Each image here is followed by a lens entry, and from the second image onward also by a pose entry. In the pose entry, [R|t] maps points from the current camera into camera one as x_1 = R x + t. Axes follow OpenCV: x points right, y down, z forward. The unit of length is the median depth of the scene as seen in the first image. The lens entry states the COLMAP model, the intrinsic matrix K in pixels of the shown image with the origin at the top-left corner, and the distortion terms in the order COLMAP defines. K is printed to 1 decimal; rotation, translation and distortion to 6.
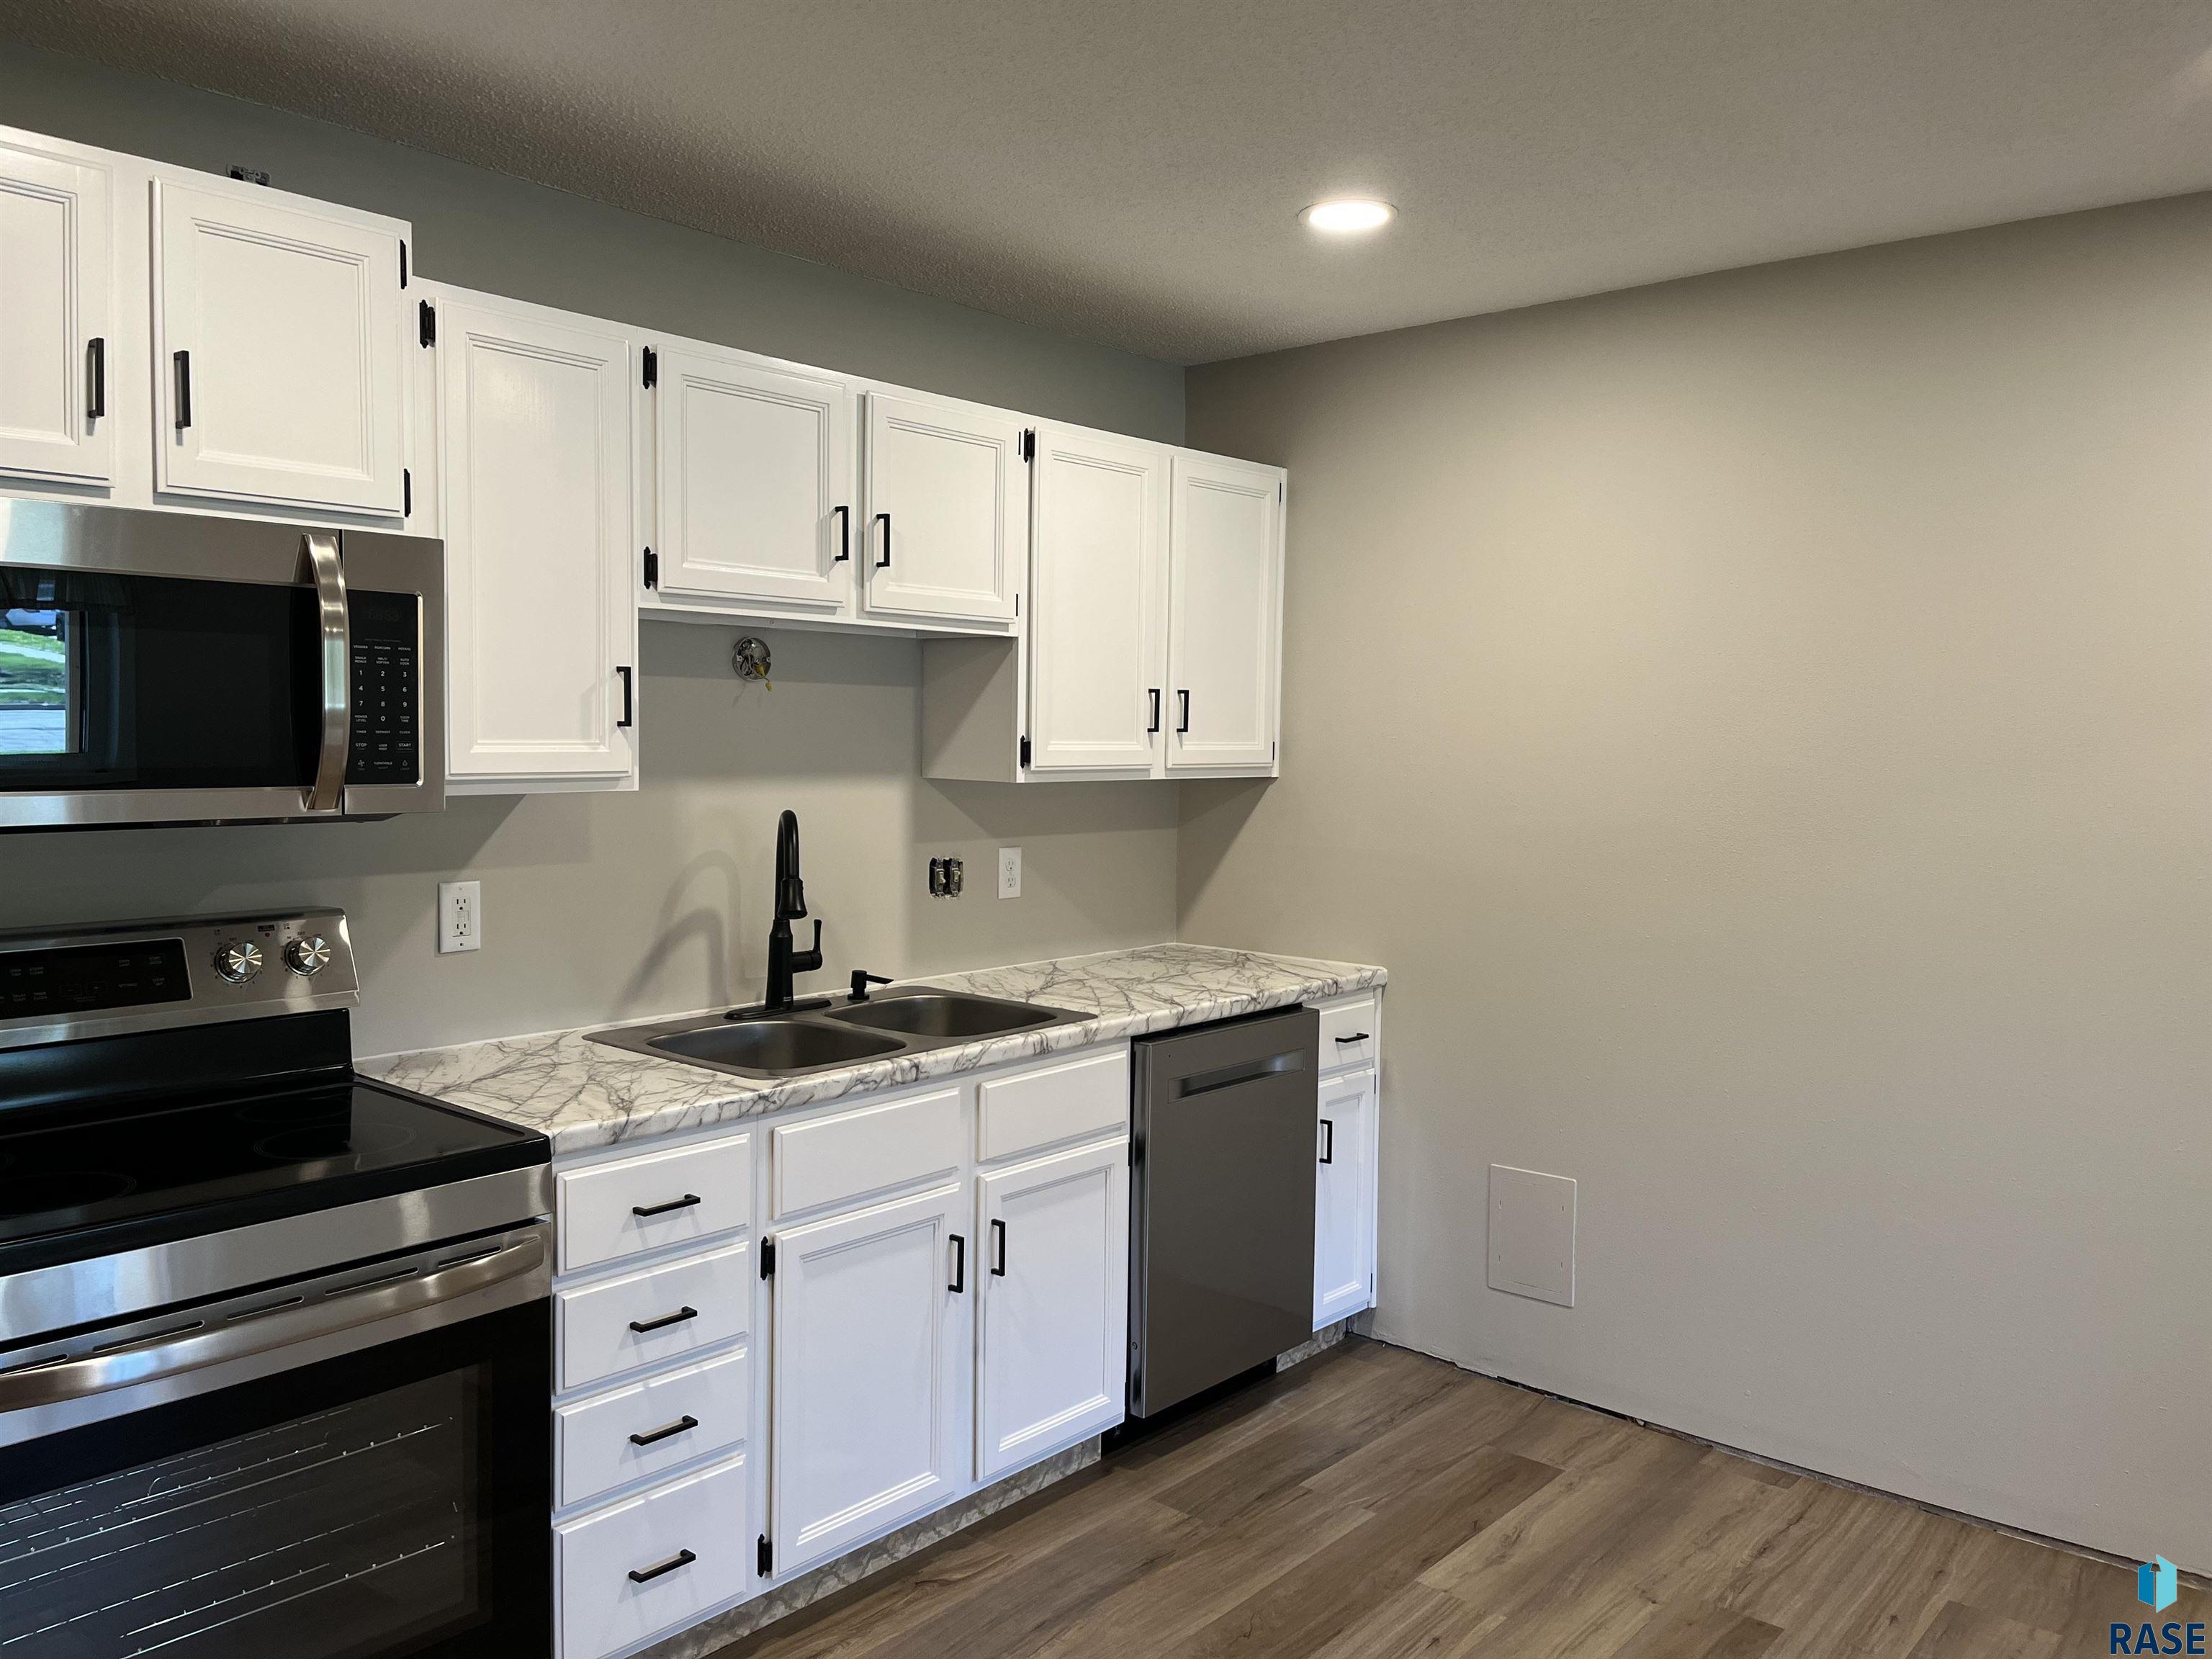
lens RADIAL K [[1661.0, 0, 1110.8], [0, 1661.0, 824.9], [0, 0, 1]] dist [0.077907, -0.090202]
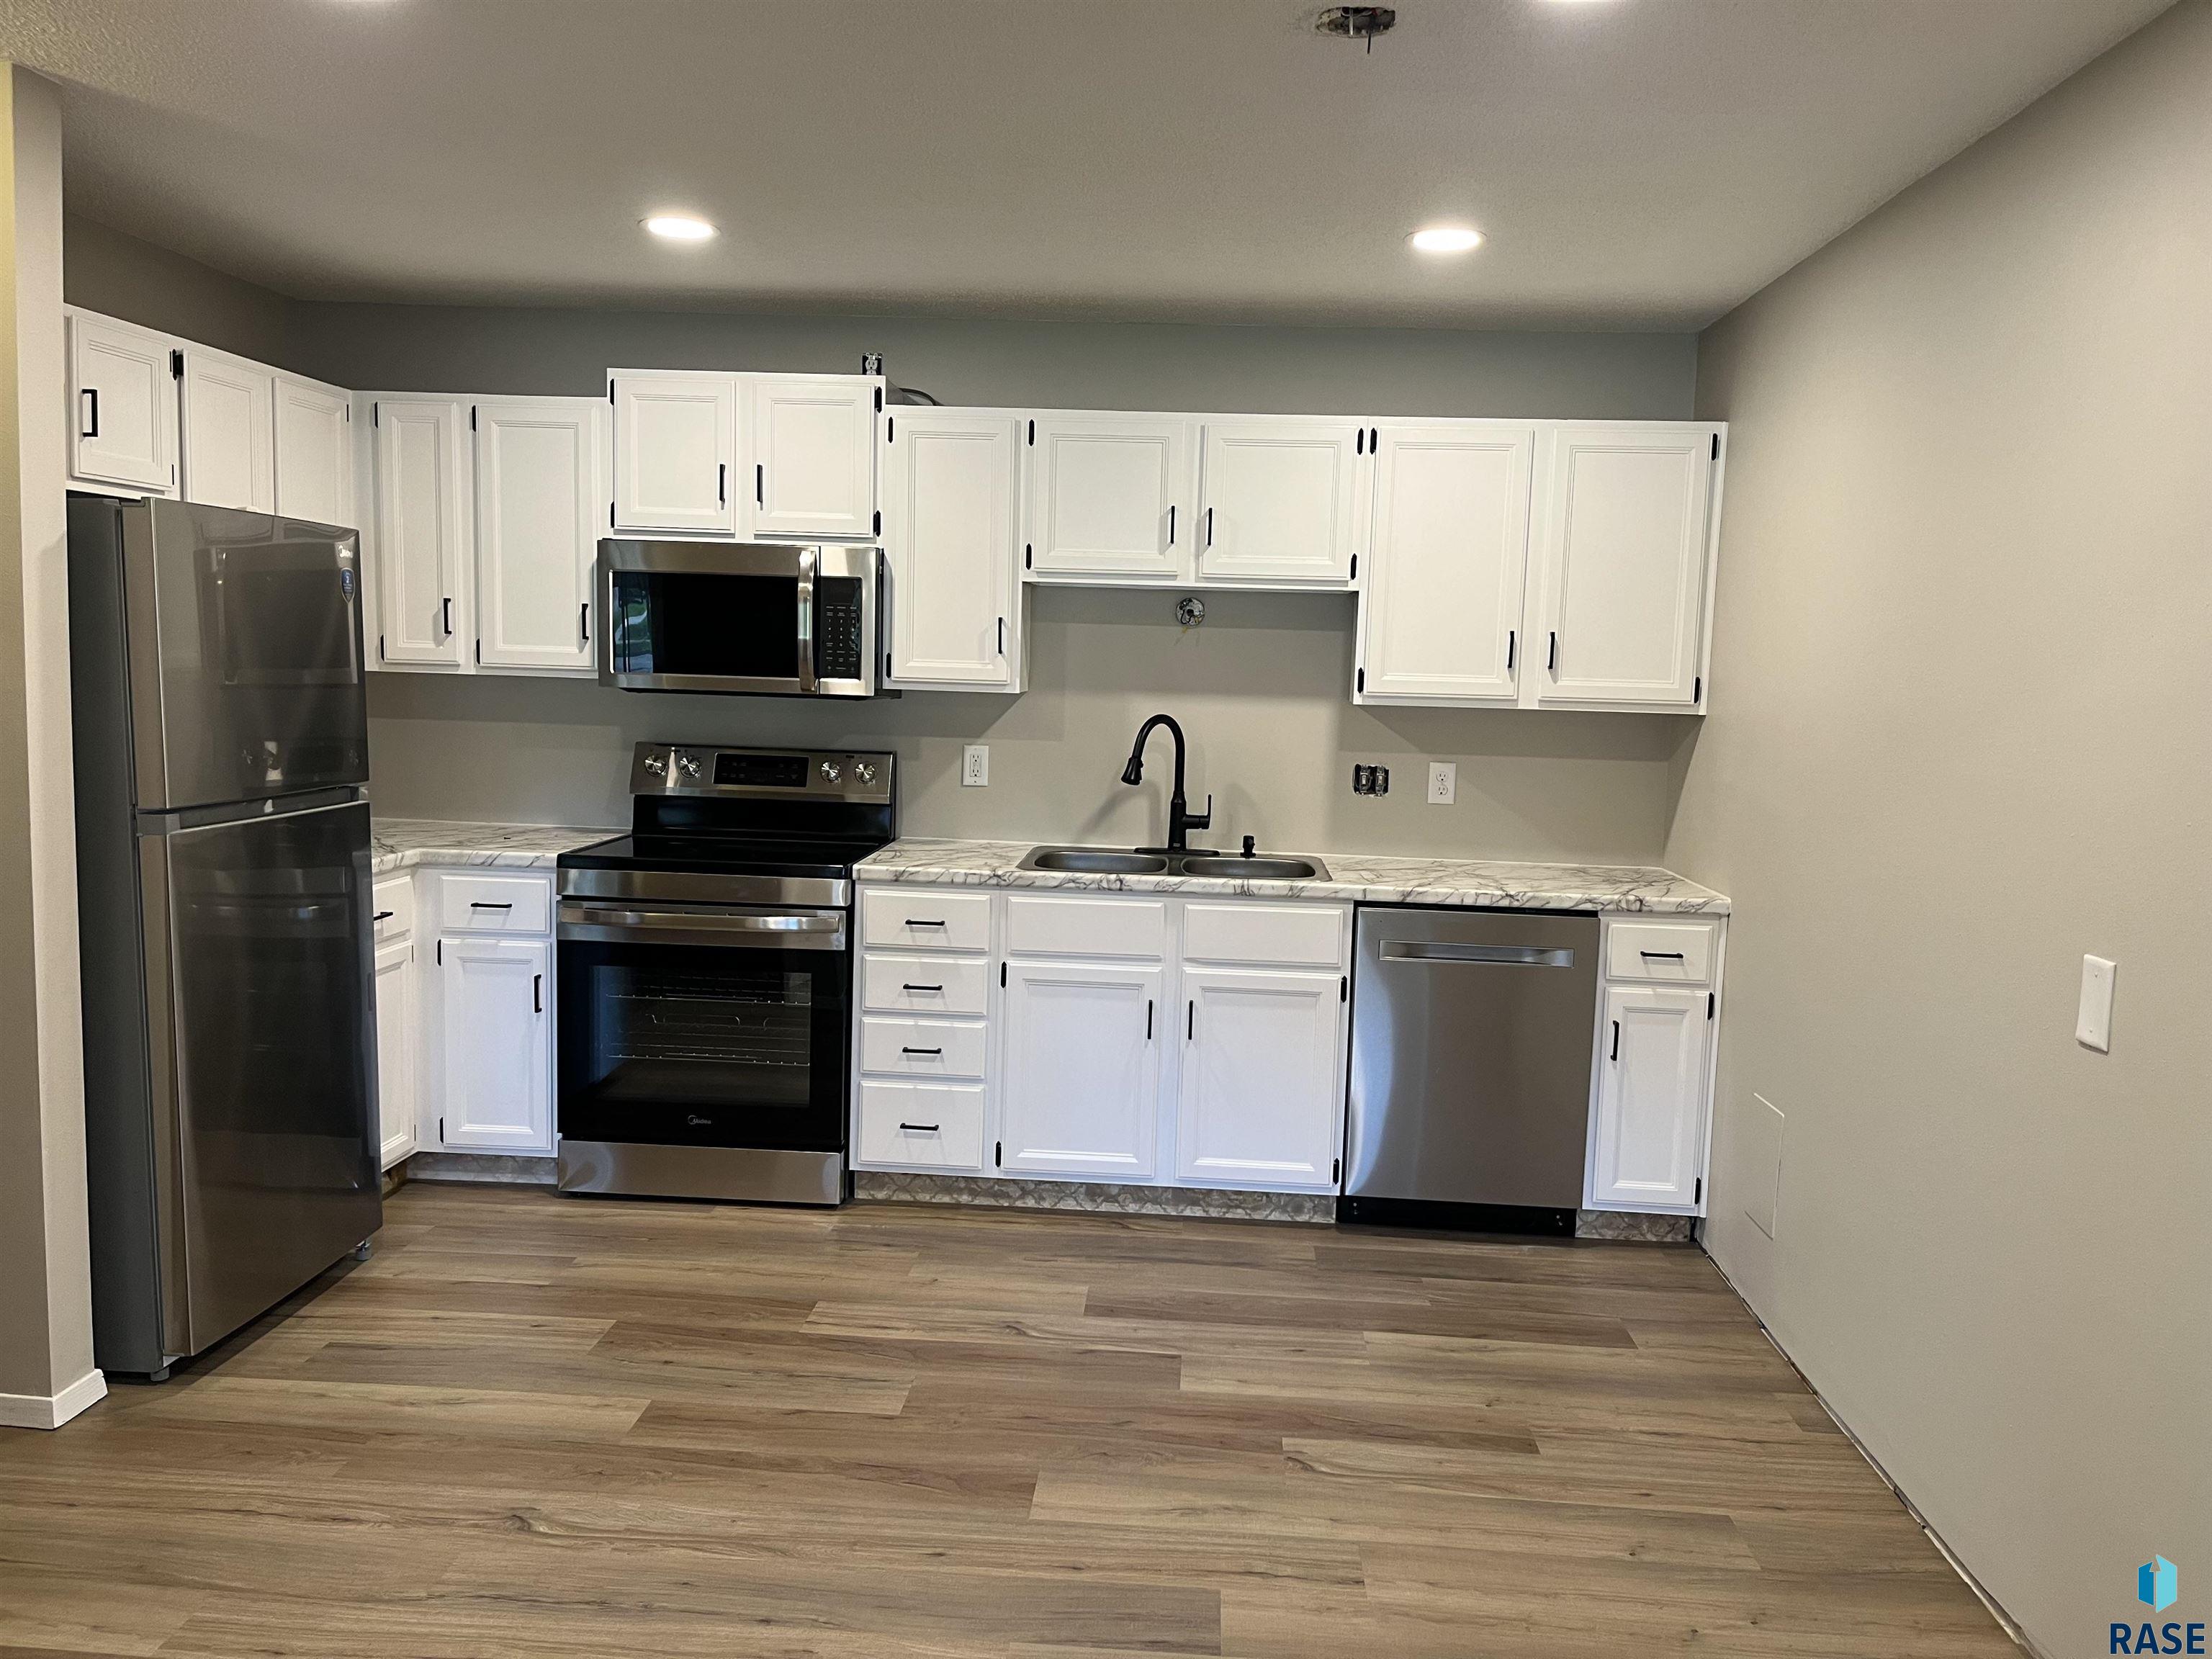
lens RADIAL K [[1662.7, 0, 1110.7], [0, 1662.7, 834.9], [0, 0, 1]] dist [0.068740, -0.065946]
pose [[0.608703, 0.089322, -0.788354, 0.960986], [-0.069403, 0.995828, 0.059242, 0.013687], [0.790357, 0.018654, 0.612363, 0.065481]]
